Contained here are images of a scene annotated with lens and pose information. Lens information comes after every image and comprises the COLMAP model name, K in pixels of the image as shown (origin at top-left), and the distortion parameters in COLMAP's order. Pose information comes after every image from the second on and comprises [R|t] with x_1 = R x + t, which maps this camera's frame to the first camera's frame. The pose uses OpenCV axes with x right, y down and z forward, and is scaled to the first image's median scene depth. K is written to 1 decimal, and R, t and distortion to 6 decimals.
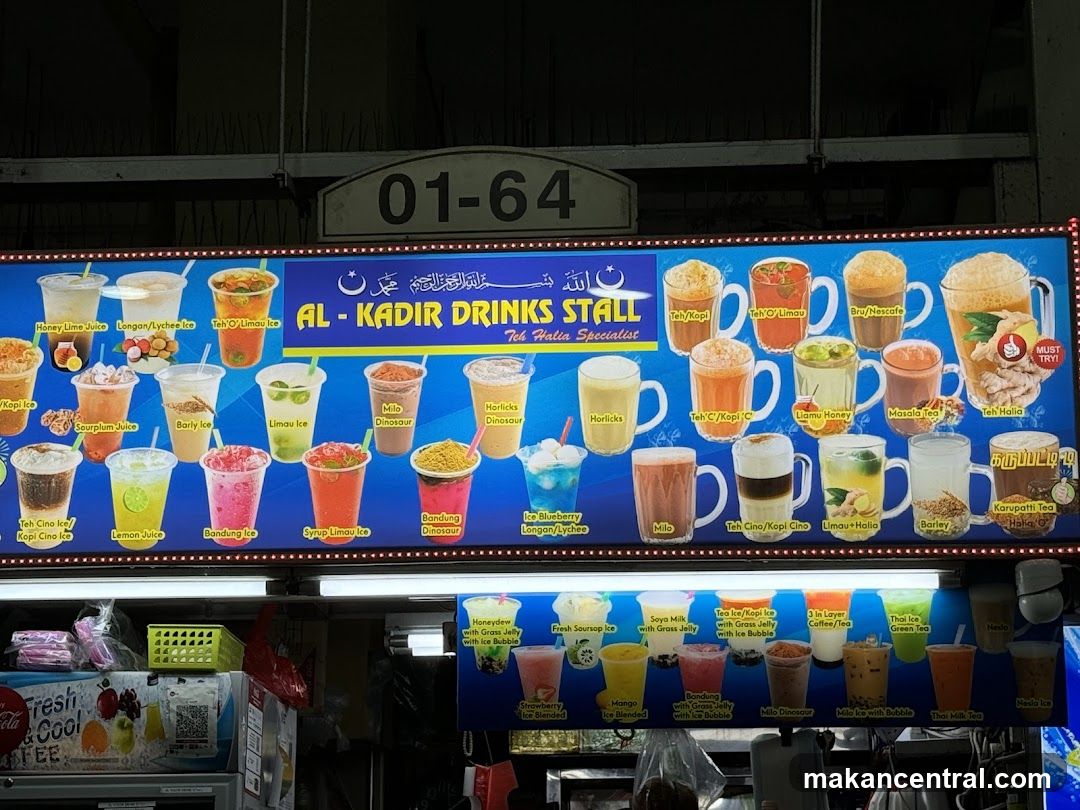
lens RADIAL K [[2472.6, 0, 536.8], [0, 2472.6, 405.1], [0, 0, 1]] dist [0.172271, -0.750460]
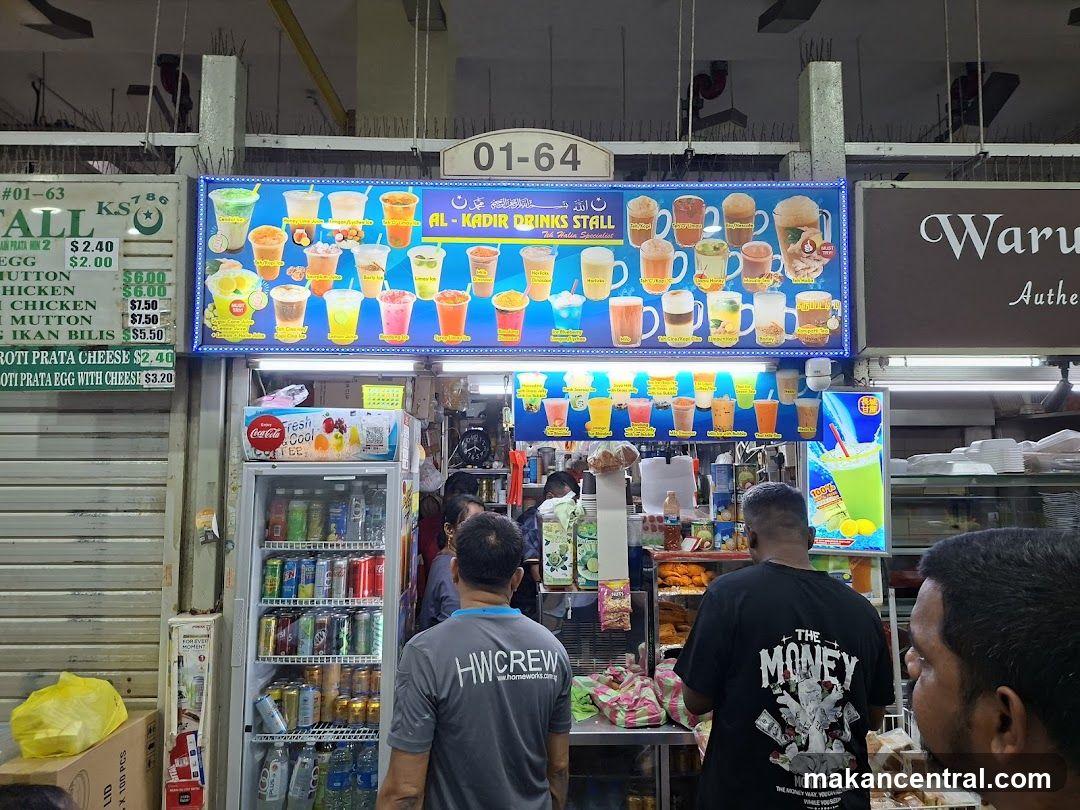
lens RADIAL K [[740.6, 0, 547.0], [0, 740.6, 398.2], [0, 0, 1]] dist [0.146199, -0.221987]
pose [[0.994174, 0.009826, 0.107338, -0.068846], [-0.024139, 0.990840, 0.132864, 0.019875], [-0.105050, -0.134681, 0.985305, 0.427710]]
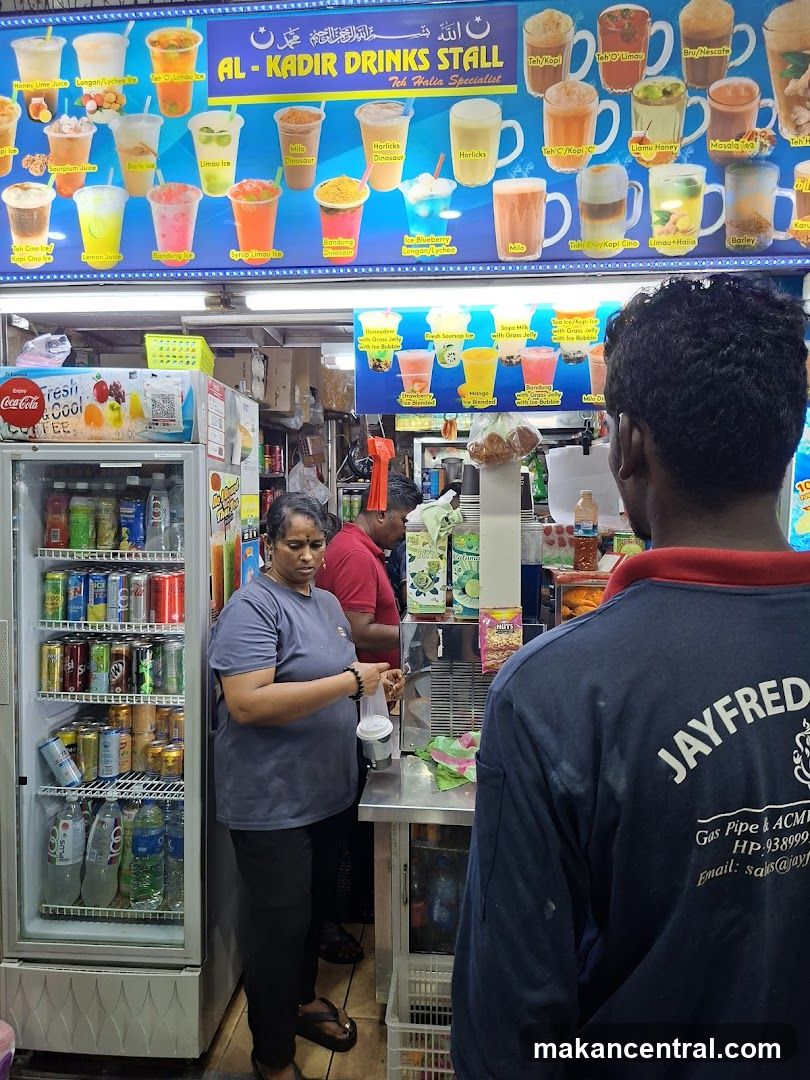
lens RADIAL K [[729.9, 0, 400.3], [0, 729.9, 537.8], [0, 0, 1]] dist [0.043606, -0.050161]
pose [[0.999971, 0.003559, -0.006807, -0.004247], [-0.001566, 0.962047, 0.272880, 0.087536], [0.007520, -0.272862, 0.962024, 0.596188]]
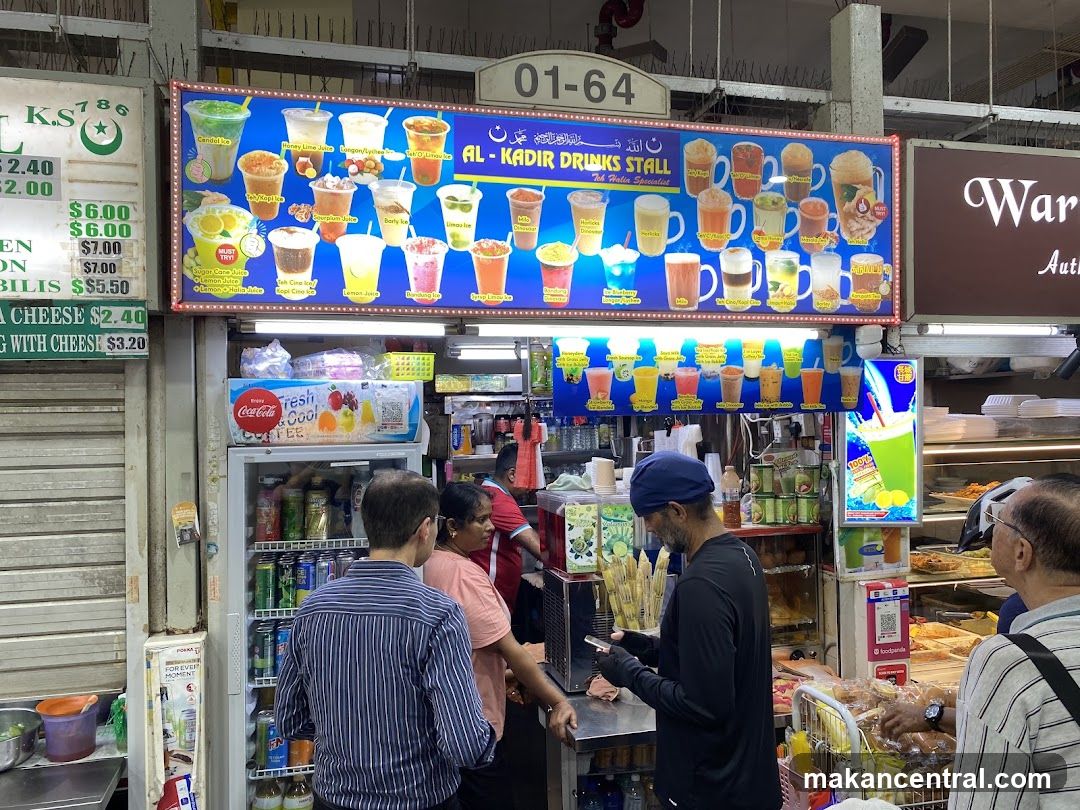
lens RADIAL K [[807.6, 0, 539.4], [0, 807.6, 403.7], [0, 0, 1]] dist [0.043660, -0.056815]
pose [[0.946532, -0.008755, 0.322490, -0.217476], [-0.057450, 0.979079, 0.195200, 0.015452], [-0.317452, -0.203290, 0.926227, 0.493460]]
